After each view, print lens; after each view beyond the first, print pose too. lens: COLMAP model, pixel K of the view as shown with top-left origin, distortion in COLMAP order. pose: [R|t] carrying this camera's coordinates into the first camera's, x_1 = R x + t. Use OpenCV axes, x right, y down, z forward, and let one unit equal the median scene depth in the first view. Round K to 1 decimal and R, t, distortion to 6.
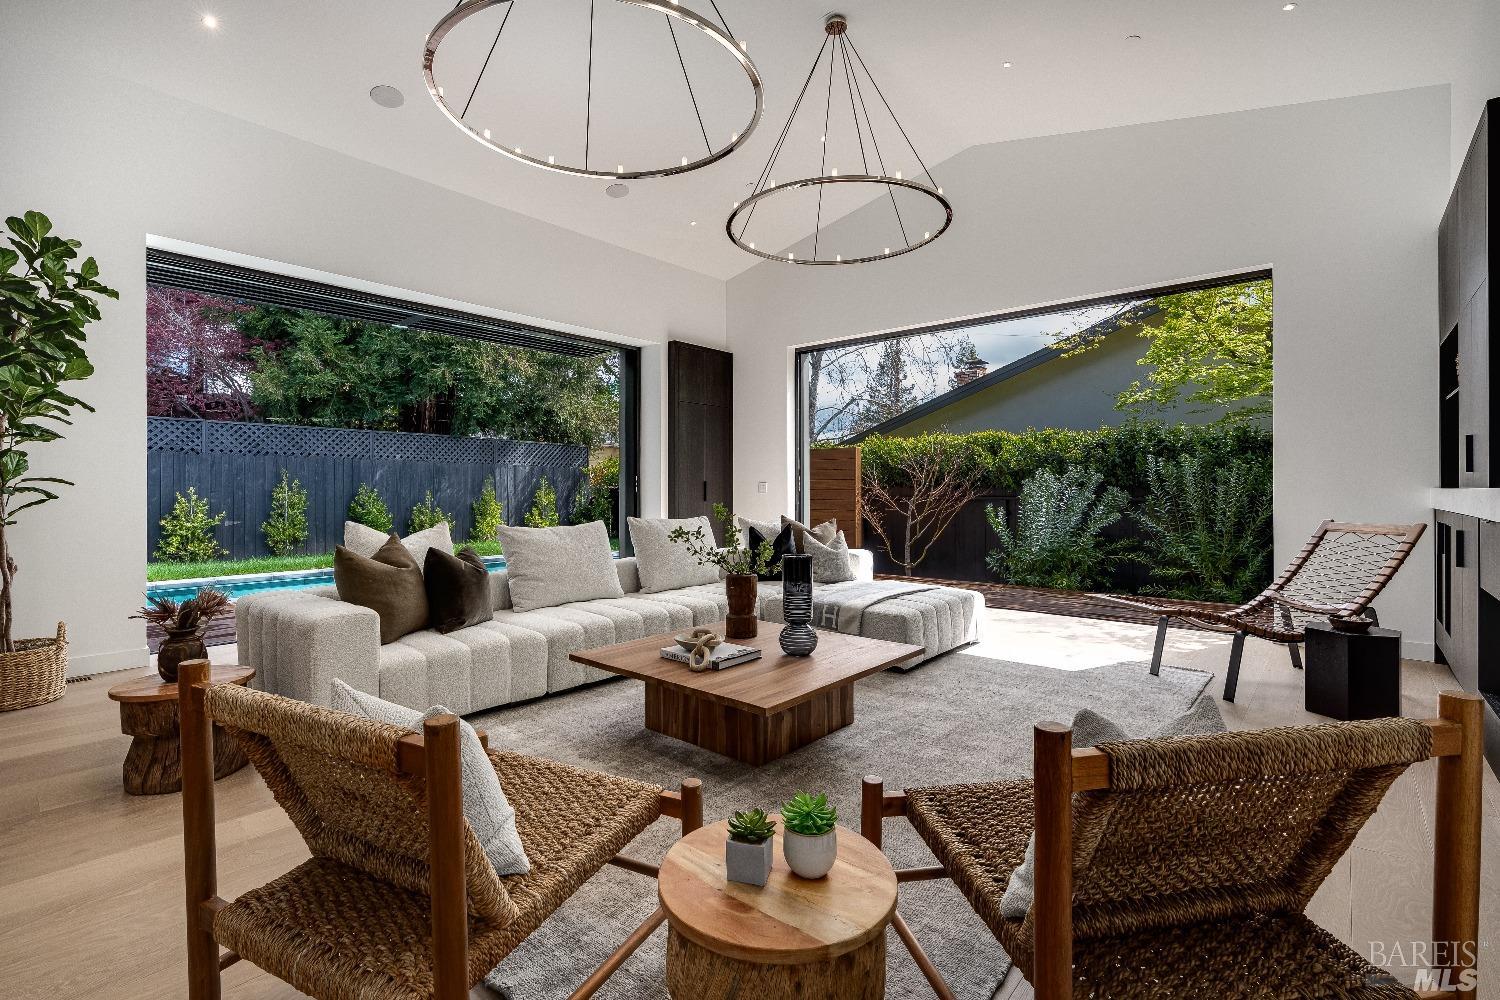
lens RADIAL K [[689.6, 0, 746.6], [0, 689.6, 485.2], [0, 0, 1]] dist [-0.005023, -0.000236]
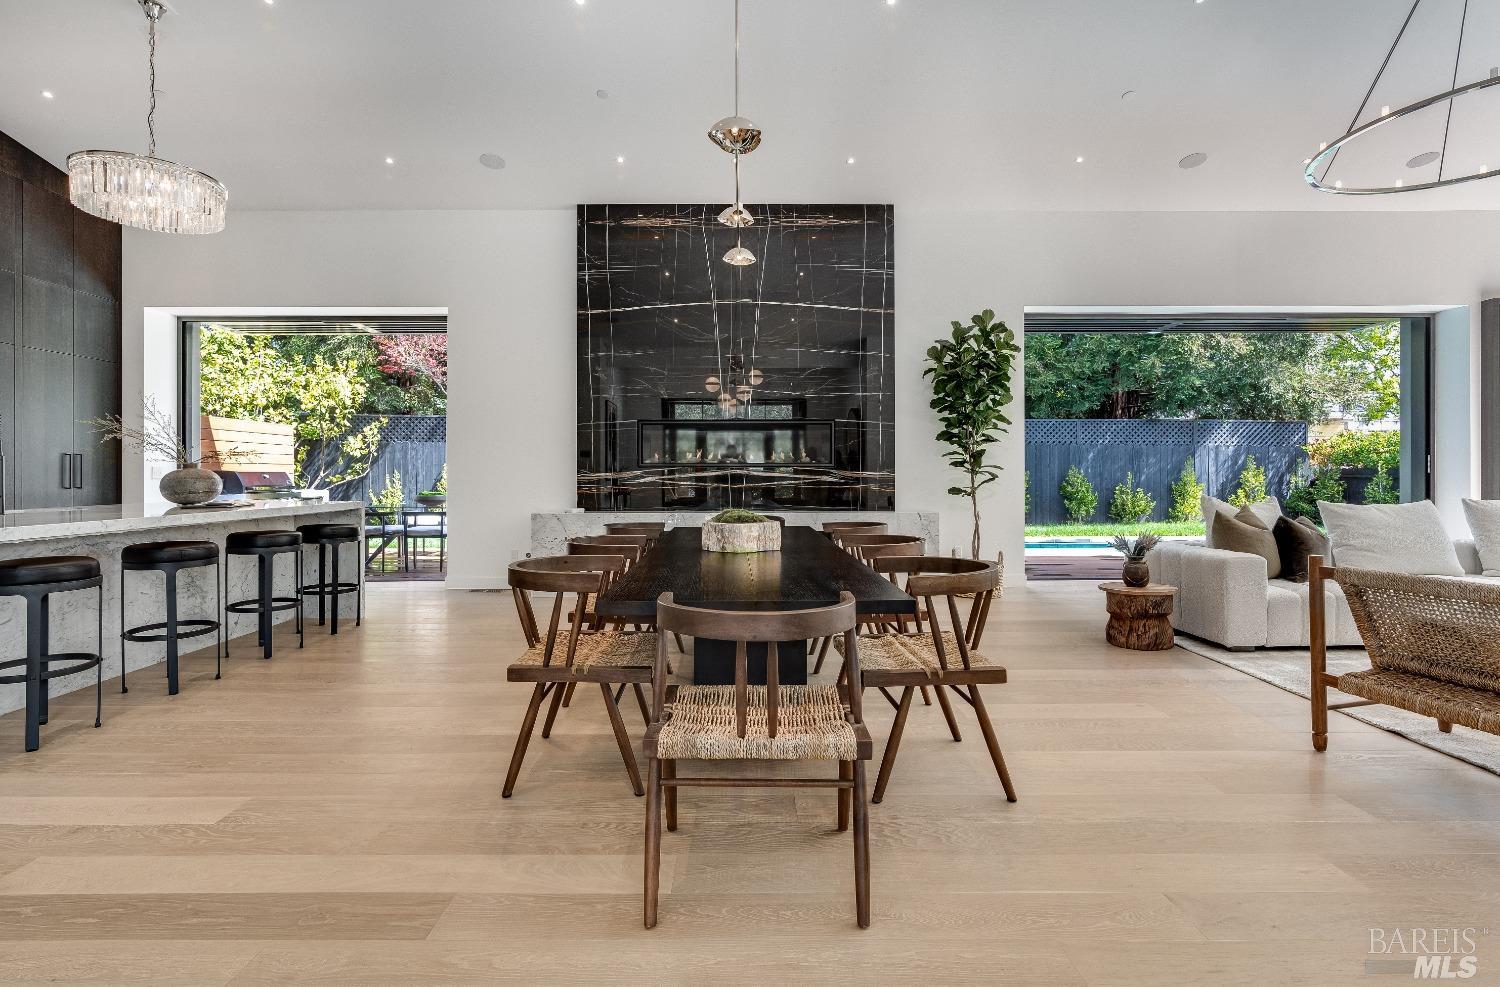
lens RADIAL K [[692.8, 0, 743.1], [0, 692.8, 476.3], [0, 0, 1]] dist [-0.000927, -0.000006]
pose [[0.654197, 0.002666, -0.756319, -0.058334], [0.008540, 0.999904, 0.010912, -0.003314], [0.756276, -0.013598, 0.654112, -0.269587]]
